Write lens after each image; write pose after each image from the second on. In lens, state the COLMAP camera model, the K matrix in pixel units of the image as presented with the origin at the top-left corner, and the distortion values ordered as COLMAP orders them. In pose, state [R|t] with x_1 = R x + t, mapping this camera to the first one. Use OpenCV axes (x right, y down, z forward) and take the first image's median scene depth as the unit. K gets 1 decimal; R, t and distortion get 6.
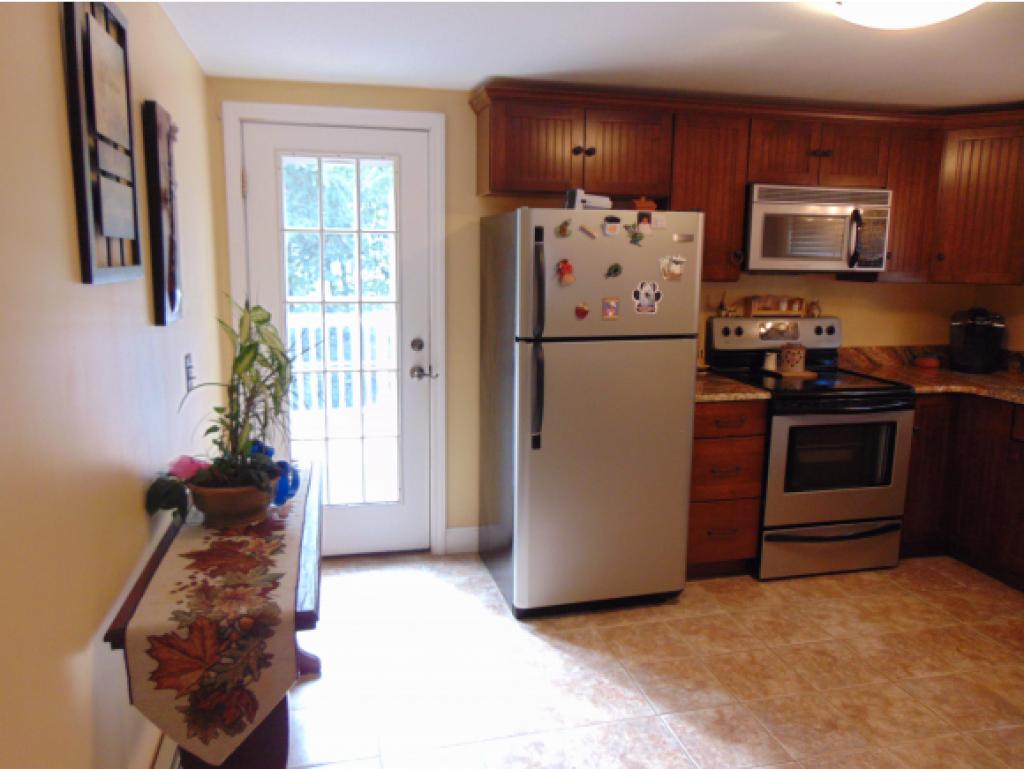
lens RADIAL K [[762.7, 0, 507.9], [0, 762.7, 383.8], [0, 0, 1]] dist [-0.036353, 0.060267]
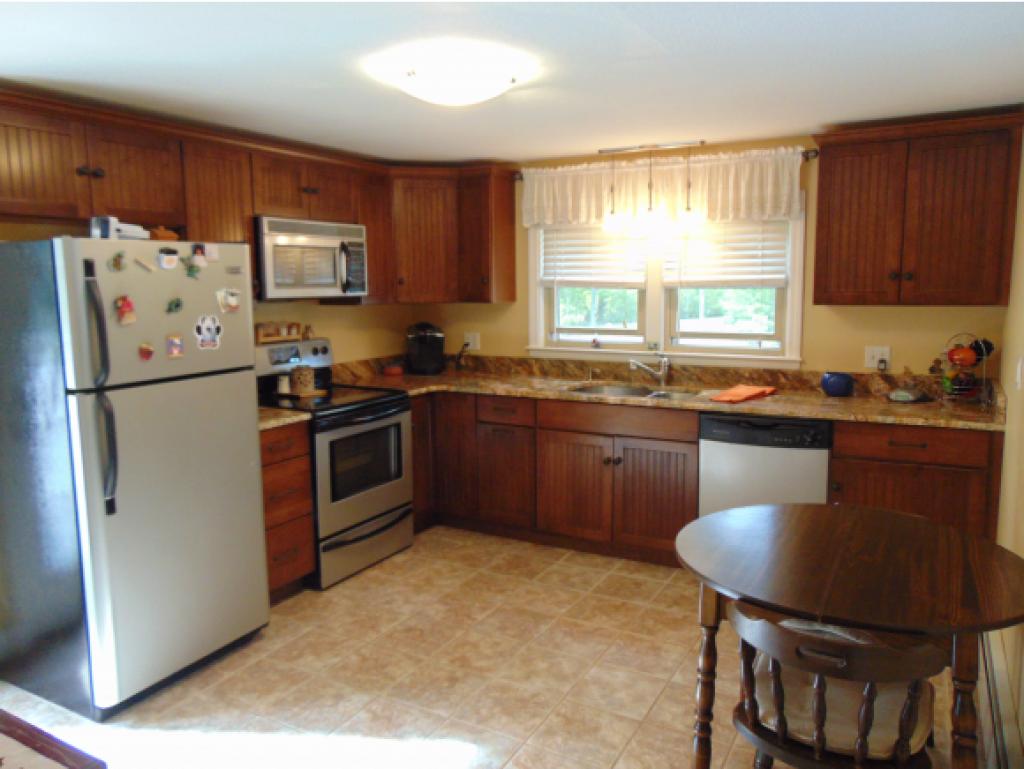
lens RADIAL K [[762.7, 0, 513.6], [0, 762.7, 384.1], [0, 0, 1]] dist [-0.036353, 0.060267]
pose [[0.678293, -0.118246, 0.725215, -0.264444], [0.140374, 0.989642, 0.030069, -0.023358], [-0.721258, 0.081406, 0.687866, 0.068952]]
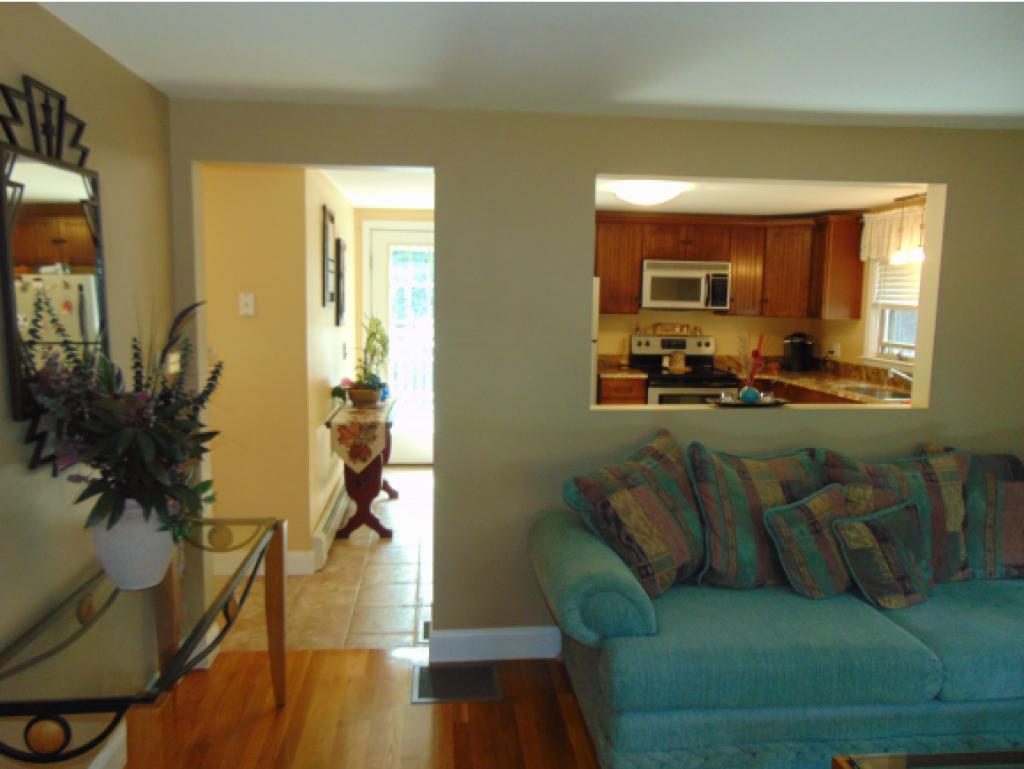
lens RADIAL K [[762.7, 0, 512.8], [0, 762.7, 386.9], [0, 0, 1]] dist [-0.036353, 0.060267]
pose [[0.991135, 0.022003, -0.131025, 0.306987], [-0.028189, 0.998565, -0.045544, 0.152595], [0.129834, 0.048834, 0.990332, -0.966741]]
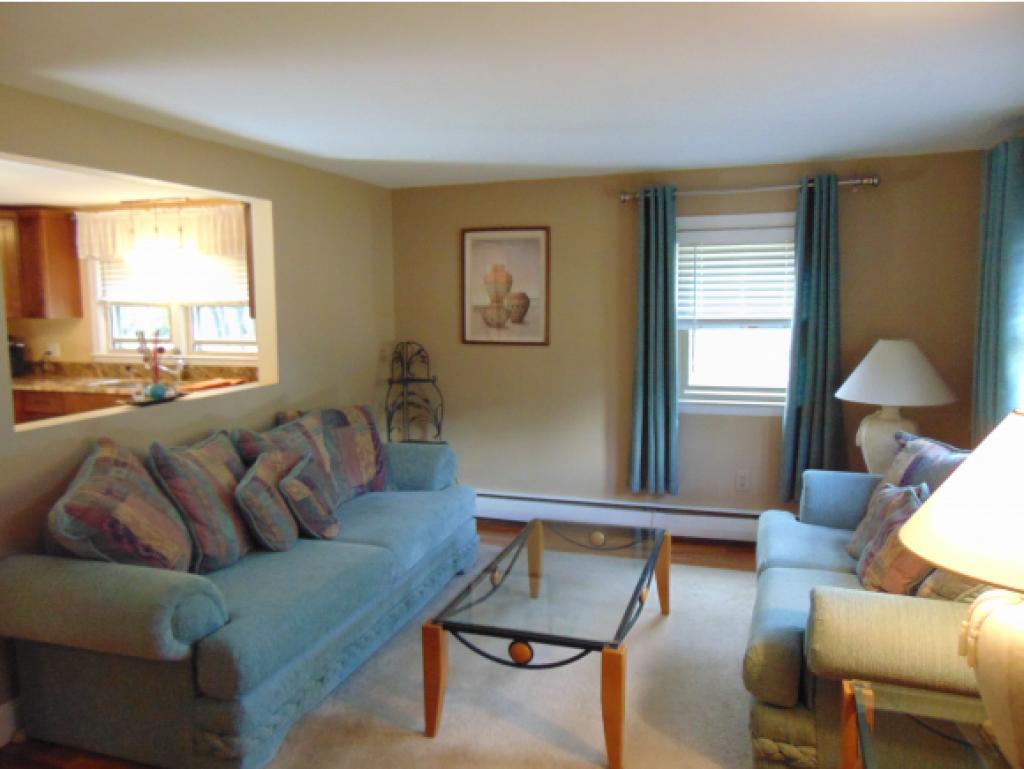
lens RADIAL K [[762.7, 0, 511.3], [0, 762.7, 382.7], [0, 0, 1]] dist [-0.036353, 0.060267]
pose [[0.534355, -0.111077, 0.837930, -0.157521], [0.153891, 0.987544, 0.032773, 0.135286], [-0.831133, 0.111438, 0.544793, -0.878600]]
